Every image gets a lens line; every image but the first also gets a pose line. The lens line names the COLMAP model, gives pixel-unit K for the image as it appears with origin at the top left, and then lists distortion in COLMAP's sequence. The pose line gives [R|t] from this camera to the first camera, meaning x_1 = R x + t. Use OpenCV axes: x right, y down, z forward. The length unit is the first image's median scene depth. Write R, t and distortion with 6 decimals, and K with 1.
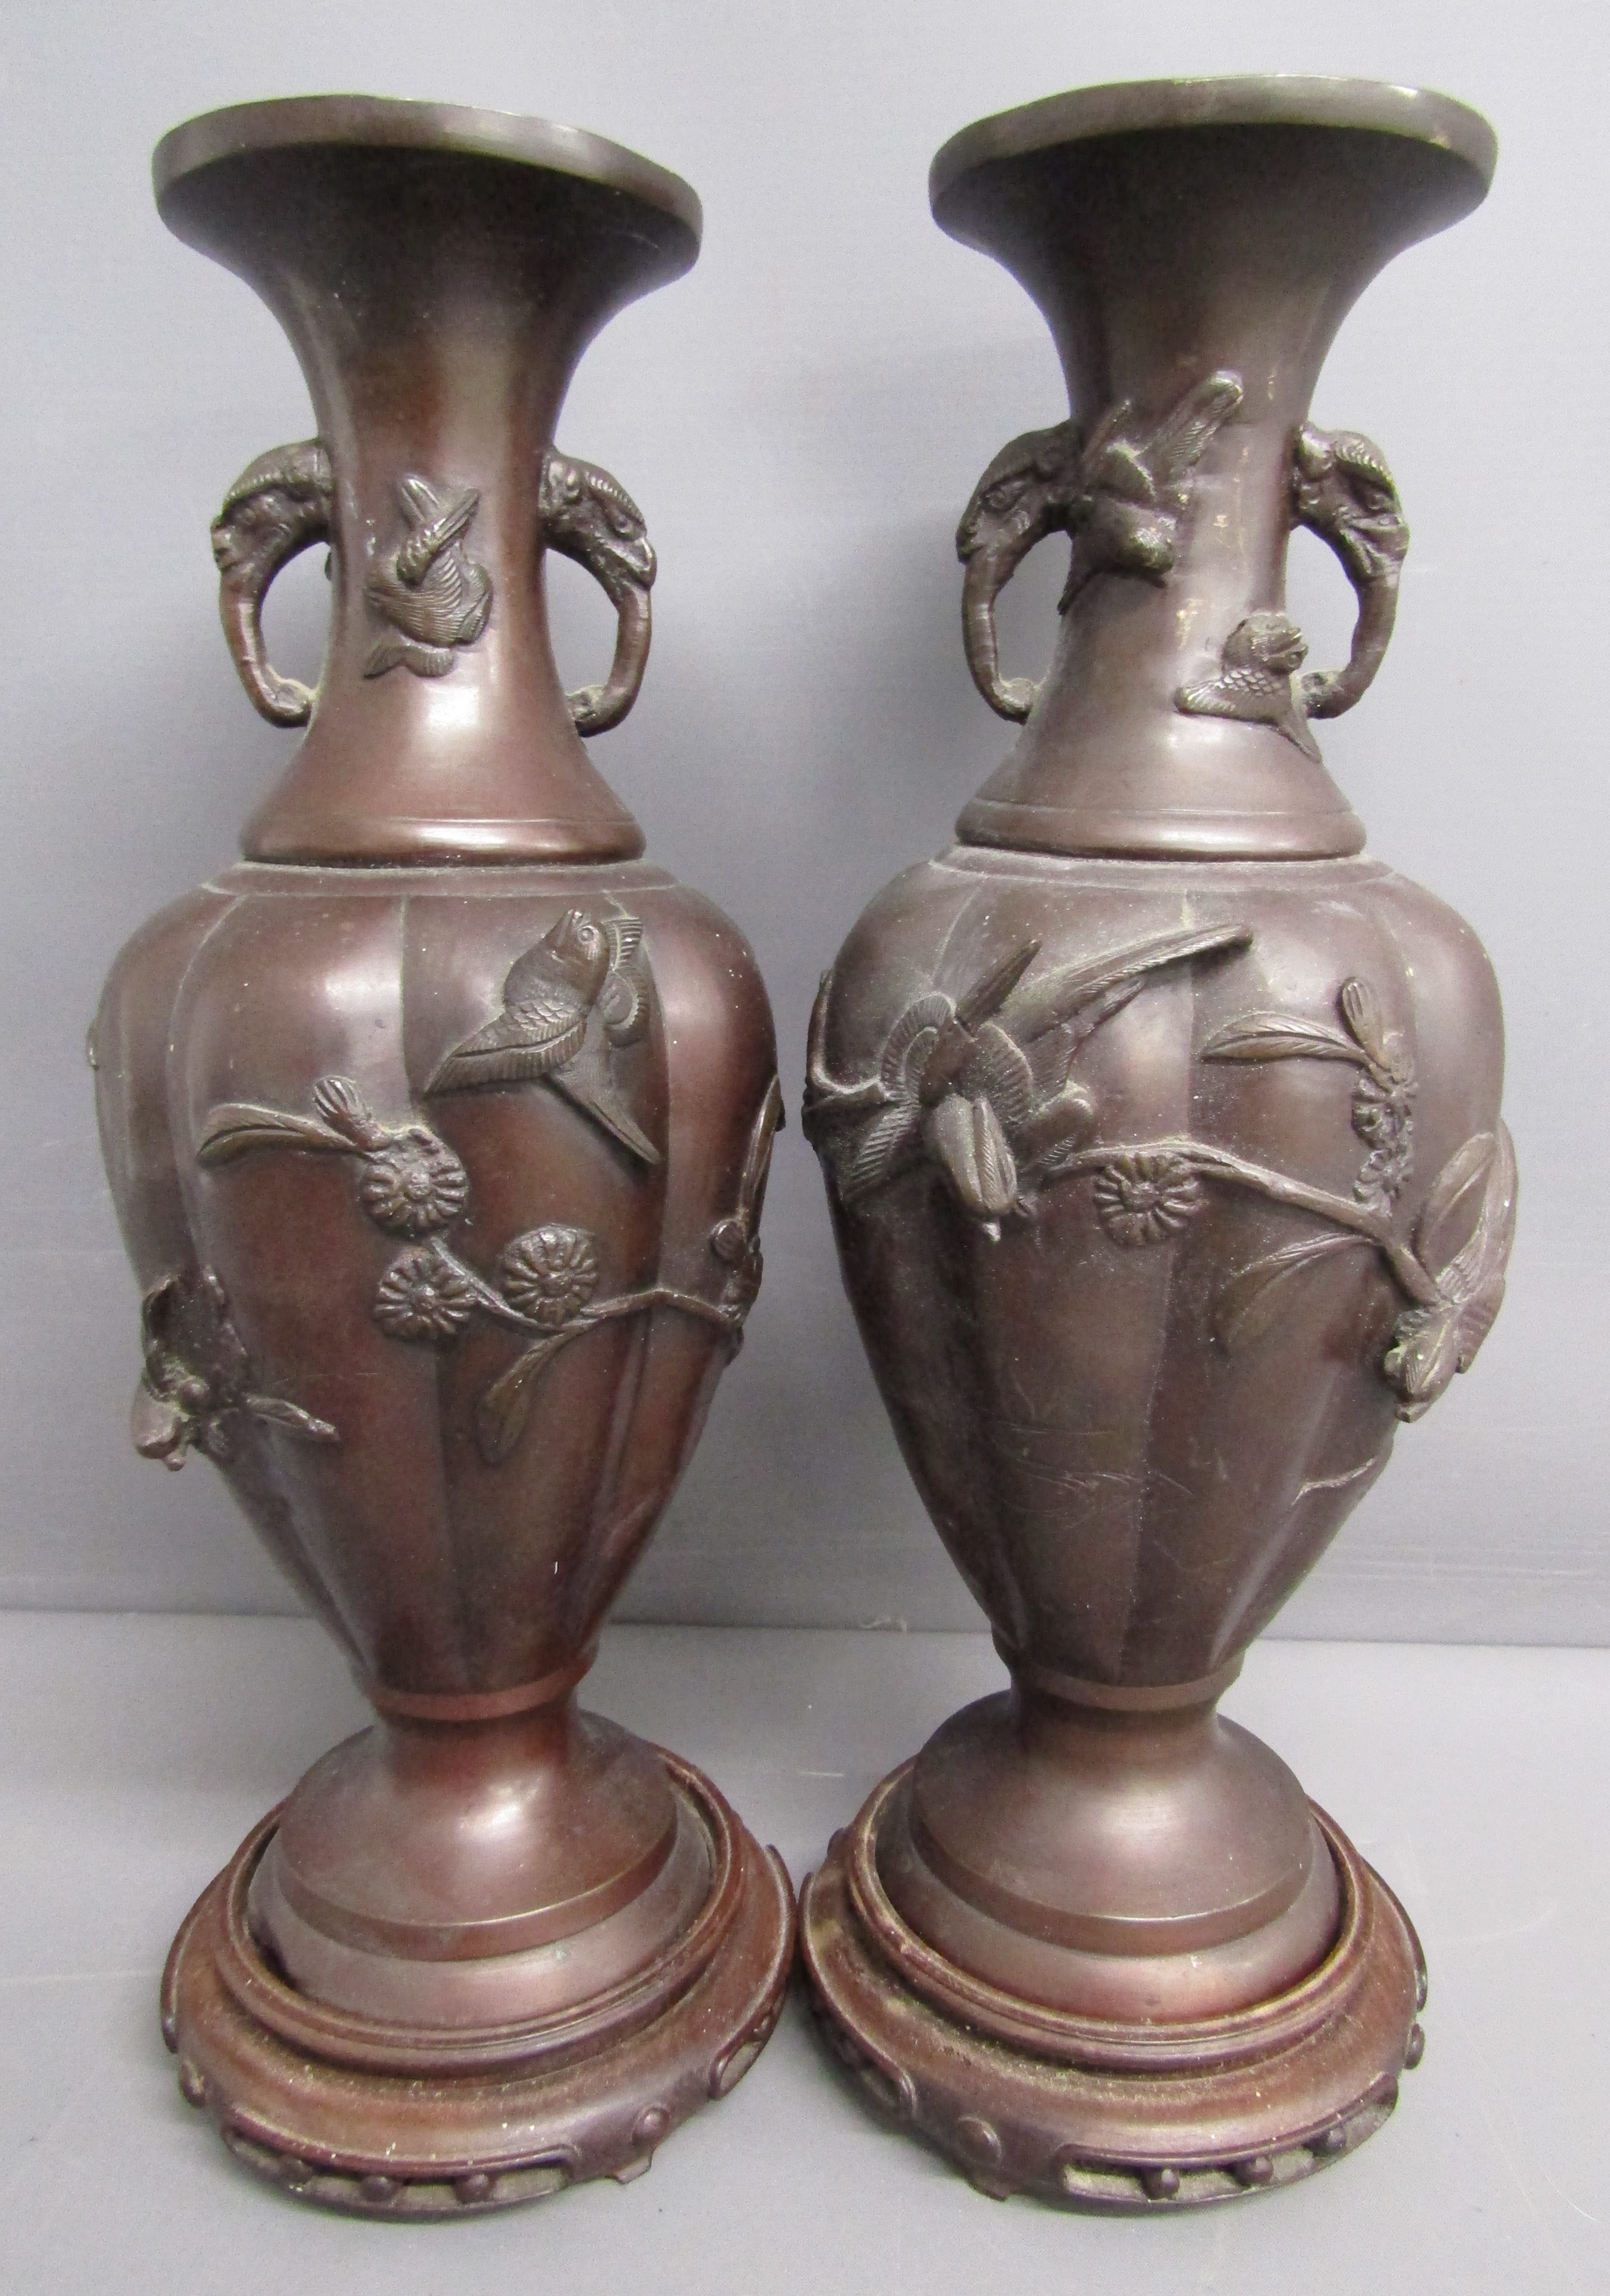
lens RADIAL K [[1686.5, 0, 805.0], [0, 1686.5, 1148.0], [0, 0, 1]] dist [-0.006998, -0.001148]
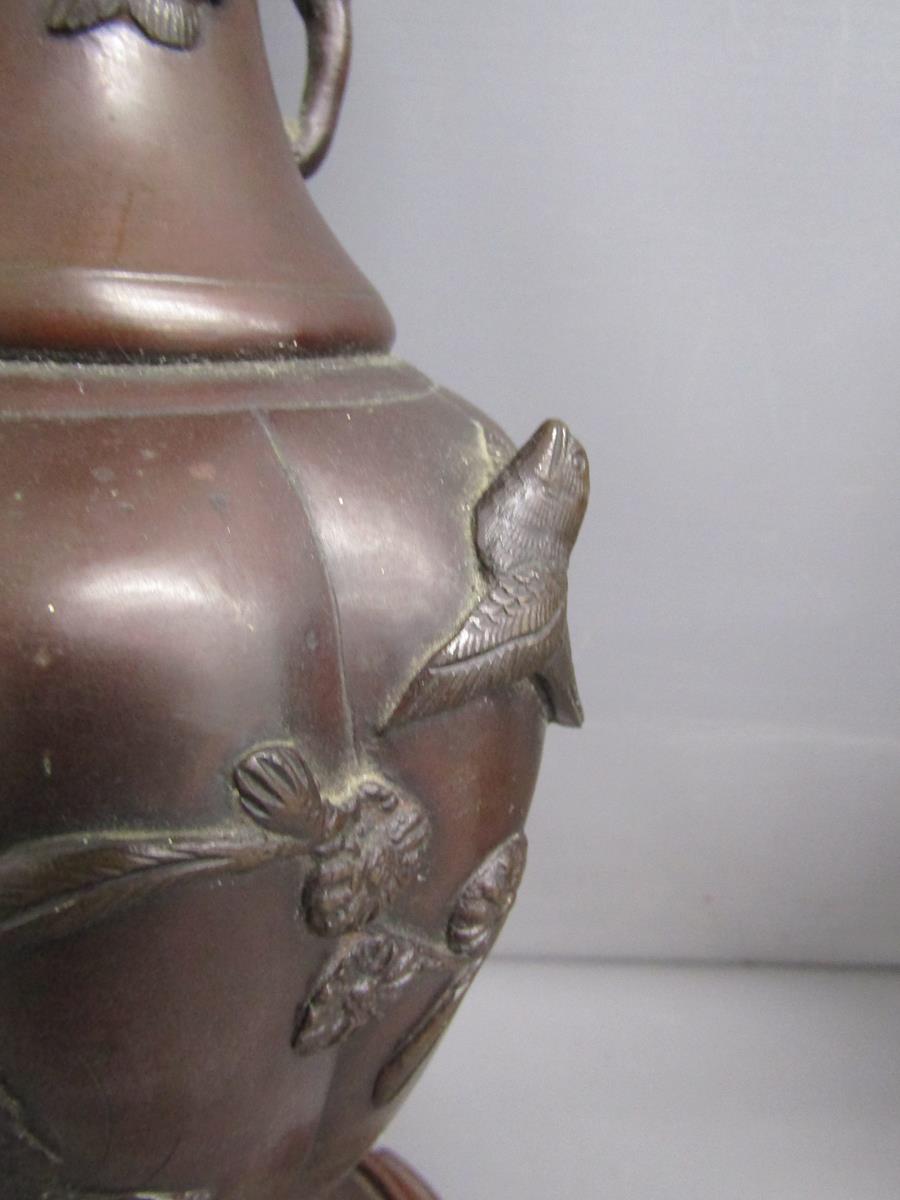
lens RADIAL K [[835.6, 0, 450.0], [0, 835.6, 600.0], [0, 0, 1]] dist [0.000161, -0.000393]
pose [[0.838484, -0.162481, 0.520139, -0.348608], [0.092574, 0.983111, 0.157871, -0.122959], [-0.537005, -0.084221, 0.839364, 0.701752]]
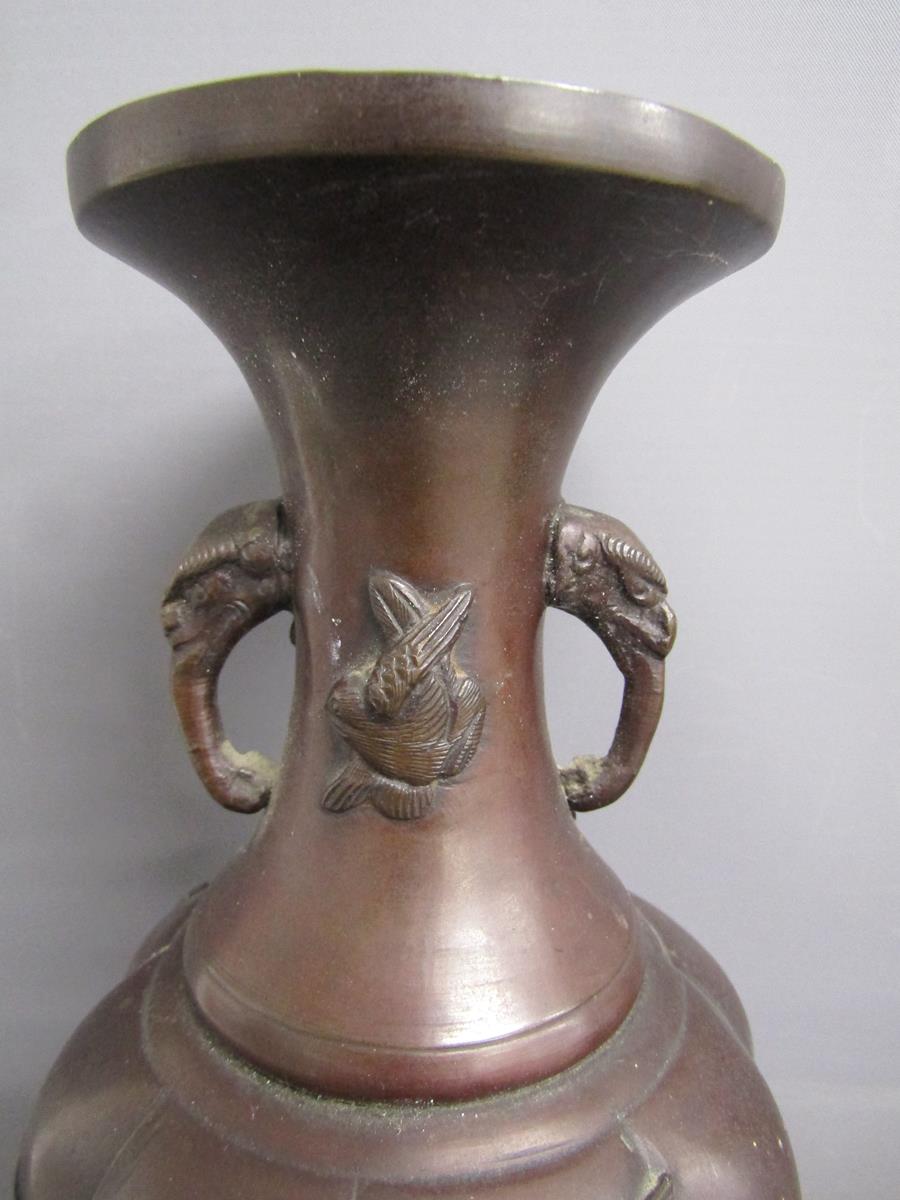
lens RADIAL K [[816.7, 0, 450.0], [0, 816.7, 600.0], [0, 0, 1]] dist [0.007231, 0.001222]
pose [[0.985725, 0.038246, -0.163960, -0.150537], [-0.036857, 0.999254, 0.011507, -0.409366], [0.164278, -0.005299, 0.986400, 0.662882]]
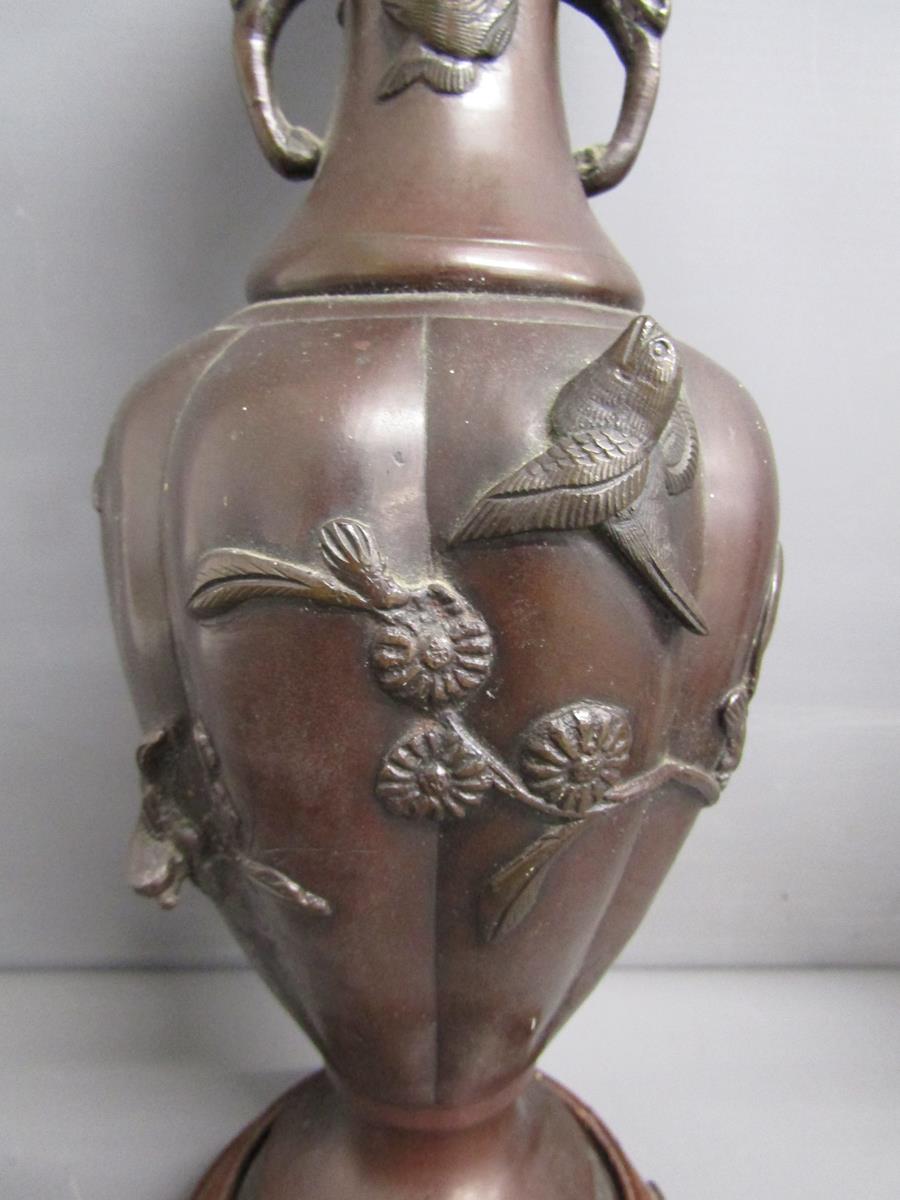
lens RADIAL K [[816.7, 0, 450.0], [0, 816.7, 600.0], [0, 0, 1]] dist [0.007231, 0.001222]
pose [[0.995307, 0.033330, -0.090841, -0.182429], [-0.032019, 0.999362, 0.015852, -0.010023], [0.091312, -0.012869, 0.995739, 0.579588]]
